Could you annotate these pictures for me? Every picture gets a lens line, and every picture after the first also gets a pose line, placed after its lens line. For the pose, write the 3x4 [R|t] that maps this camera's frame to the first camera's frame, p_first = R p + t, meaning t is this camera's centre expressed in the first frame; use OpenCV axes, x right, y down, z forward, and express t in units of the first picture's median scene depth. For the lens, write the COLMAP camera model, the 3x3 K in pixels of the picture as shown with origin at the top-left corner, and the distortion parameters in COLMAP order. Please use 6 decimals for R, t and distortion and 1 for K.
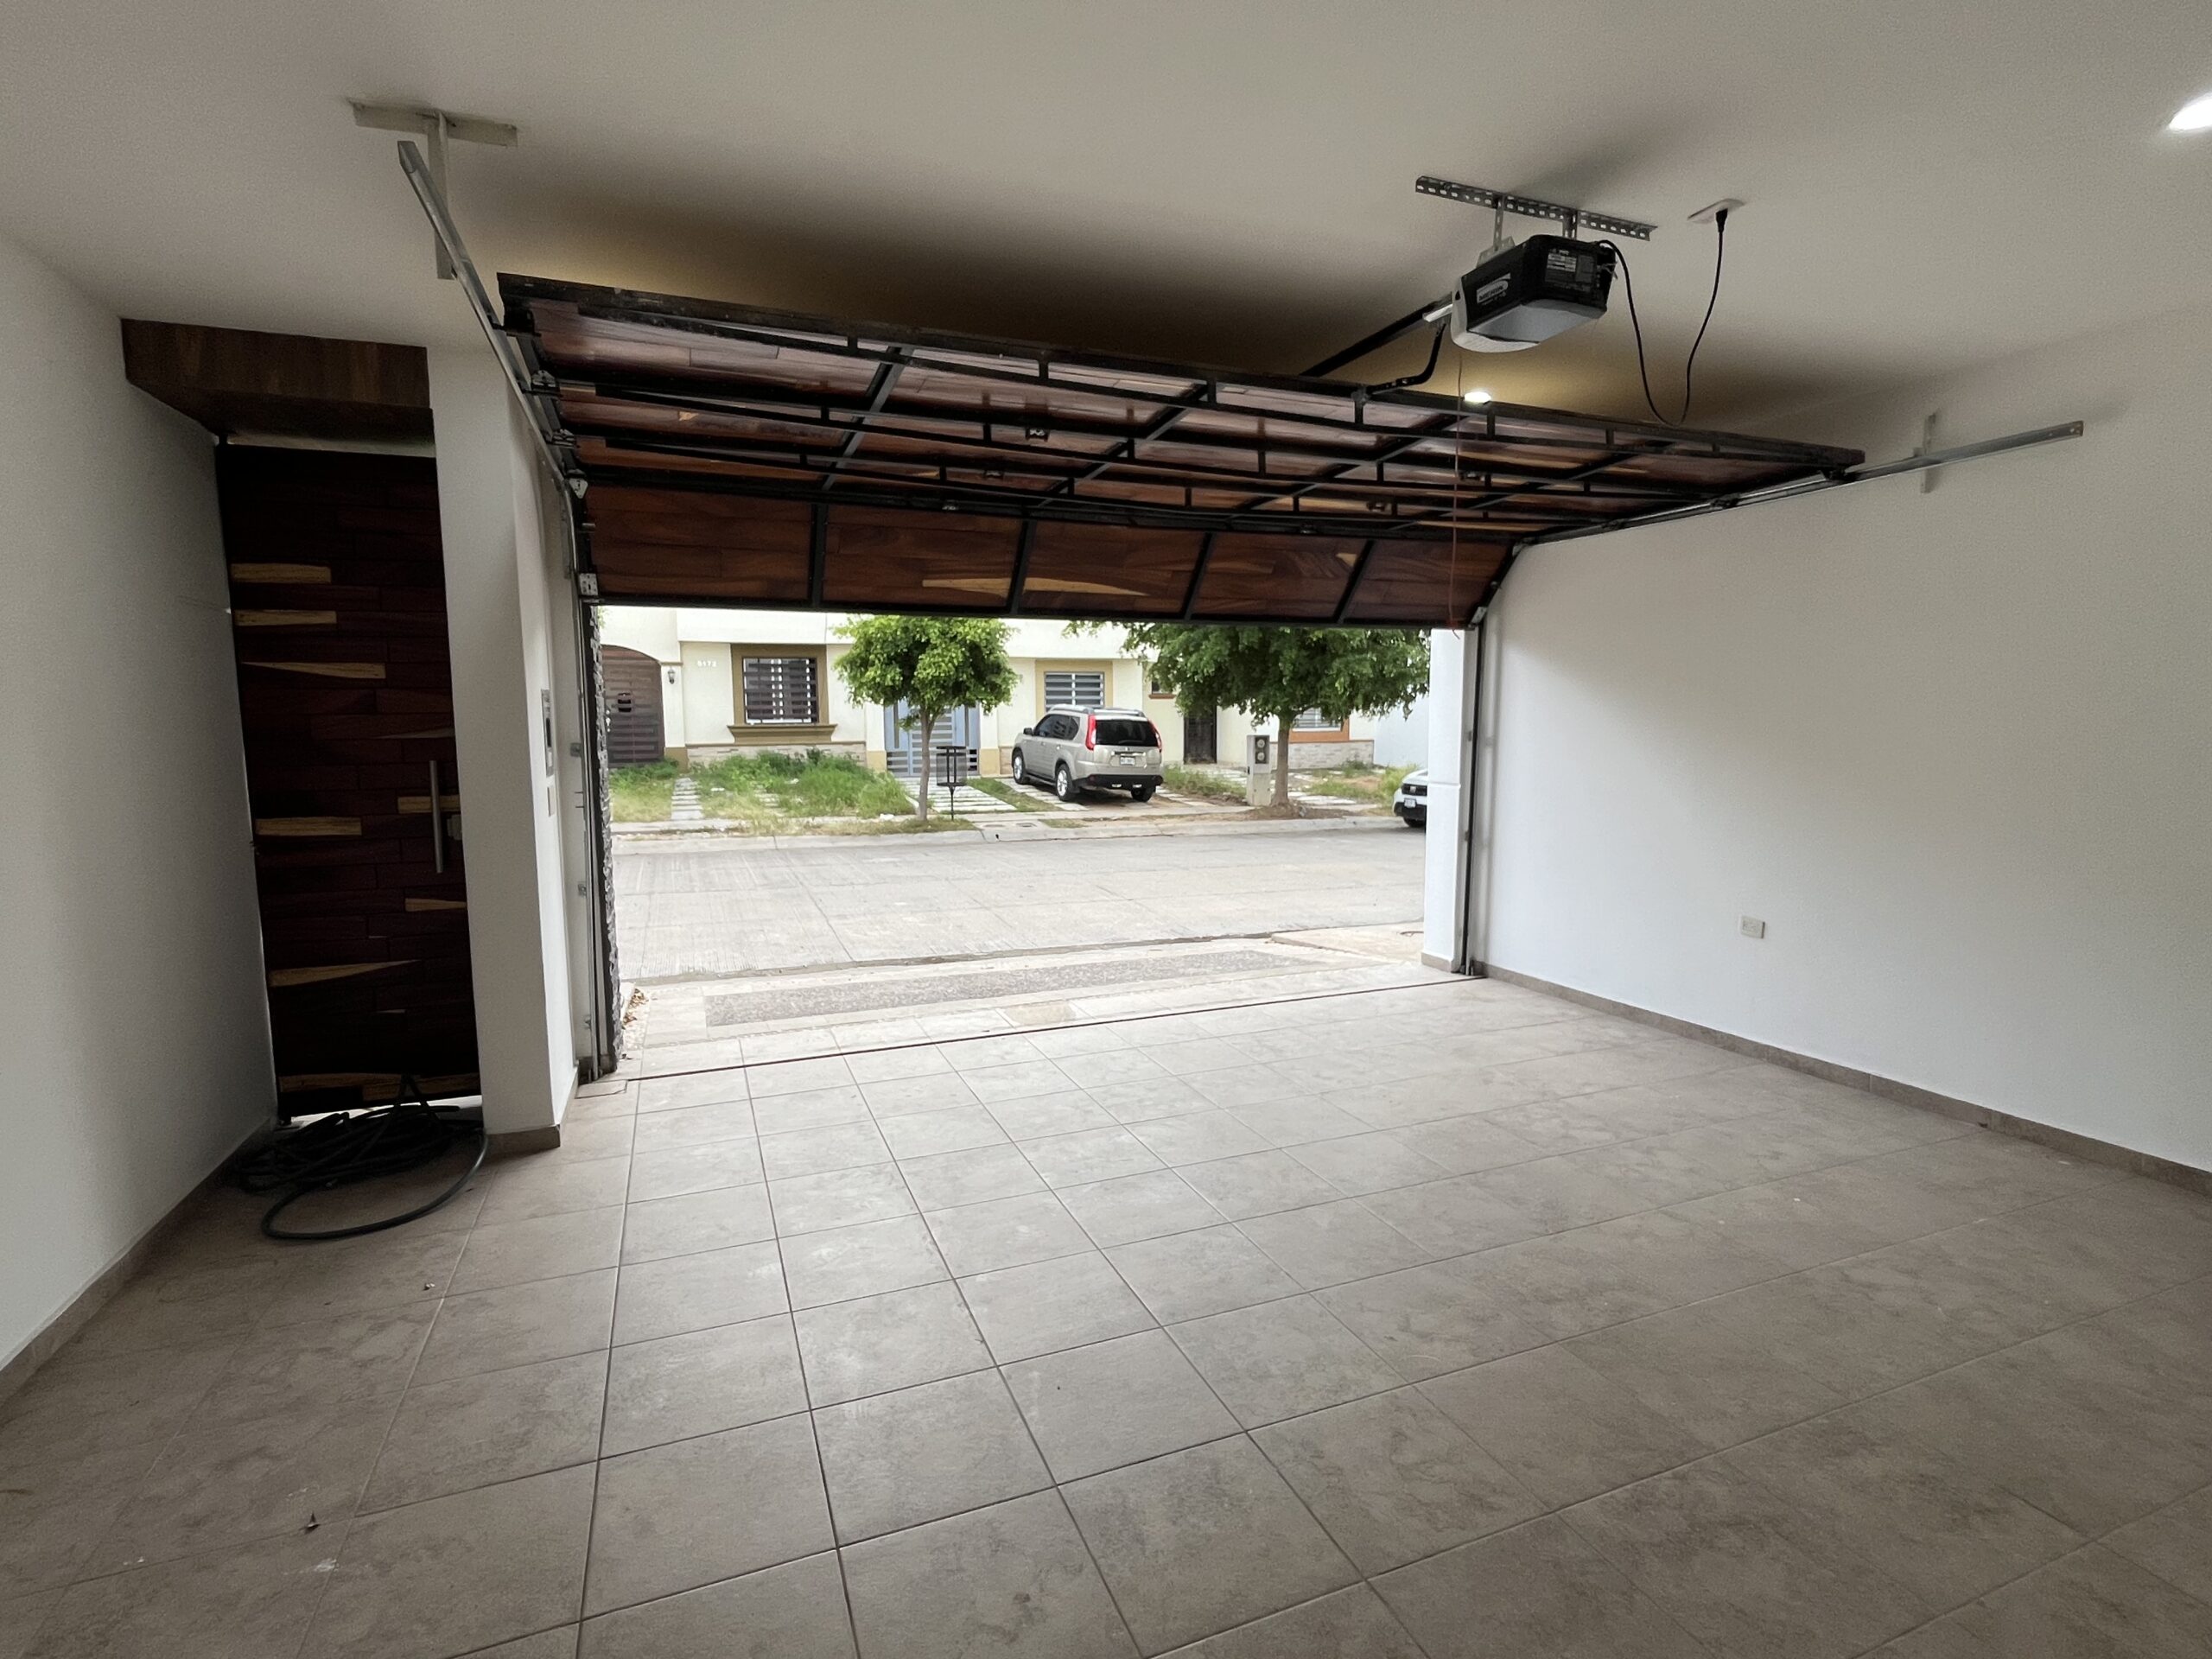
lens RADIAL K [[1052.7, 0, 1093.8], [0, 1052.7, 832.4], [0, 0, 1]] dist [-0.000905, 0.000729]
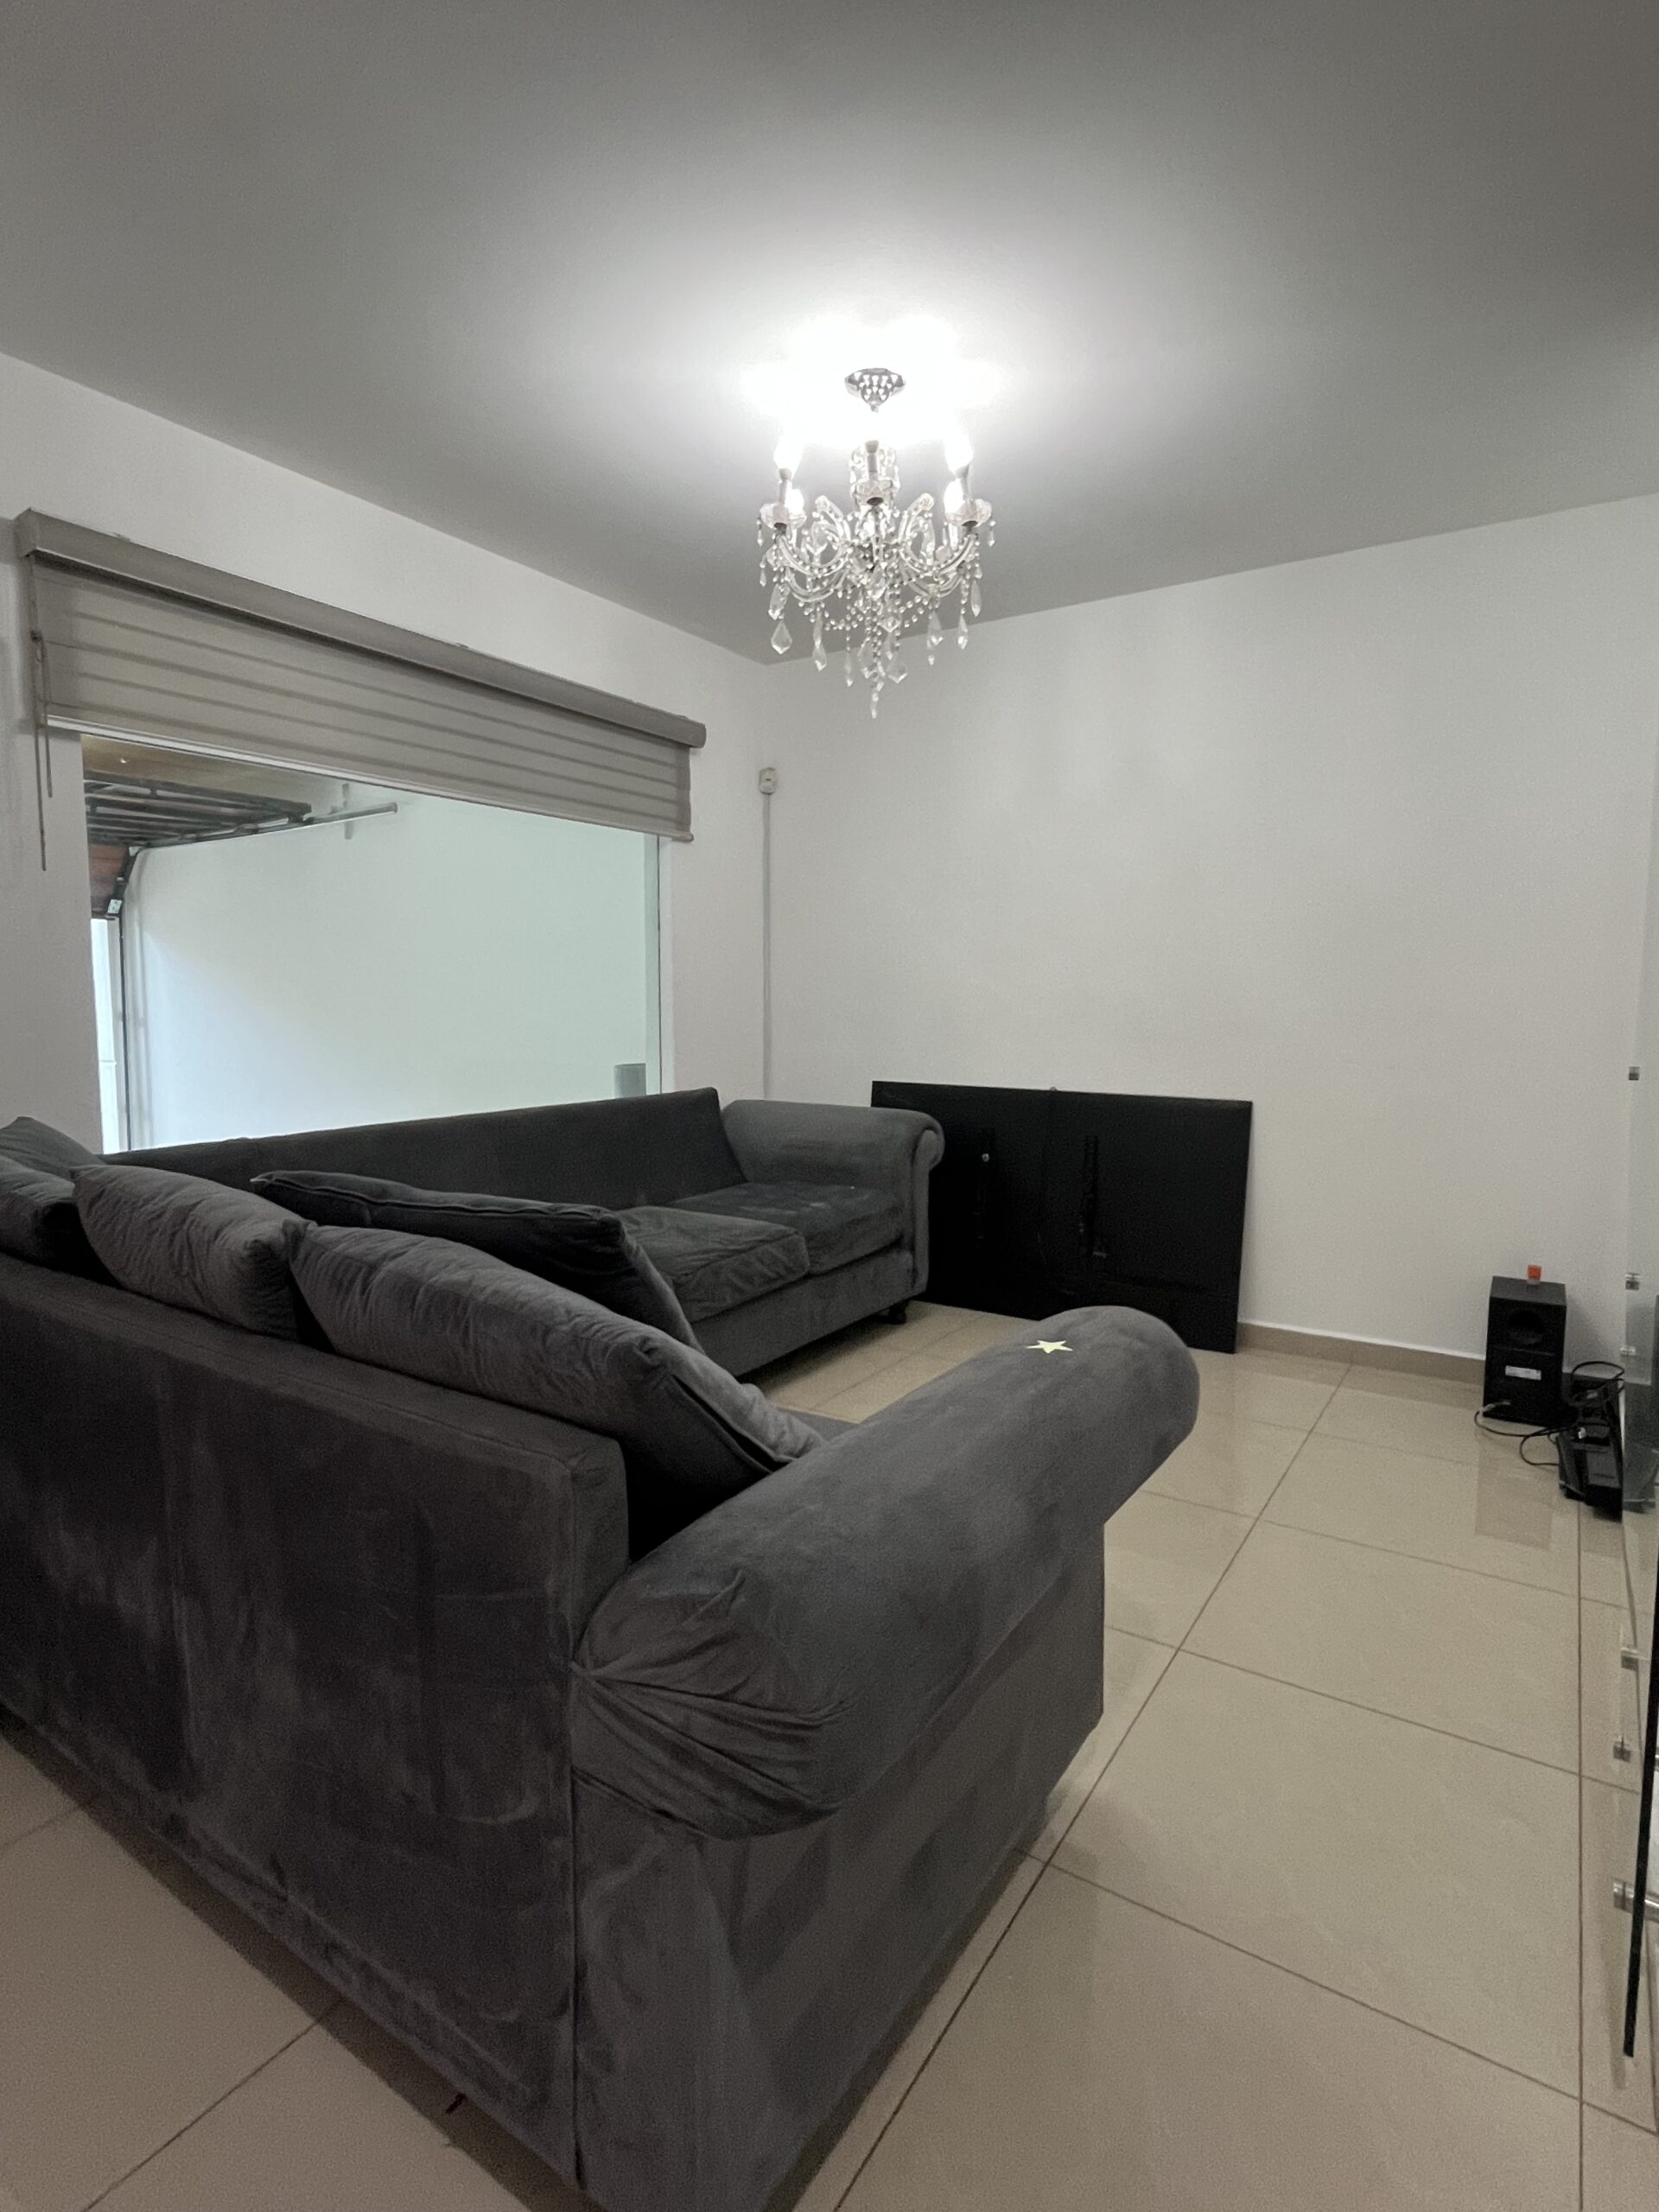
lens RADIAL K [[1127.1, 0, 822.8], [0, 1127.1, 1098.3], [0, 0, 1]] dist [-0.006880, 0.001195]
pose [[0.830556, -0.040349, 0.555471, 0.378620], [0.052836, 0.998582, -0.006465, 0.046511], [-0.554423, 0.034719, 0.831511, -0.445516]]
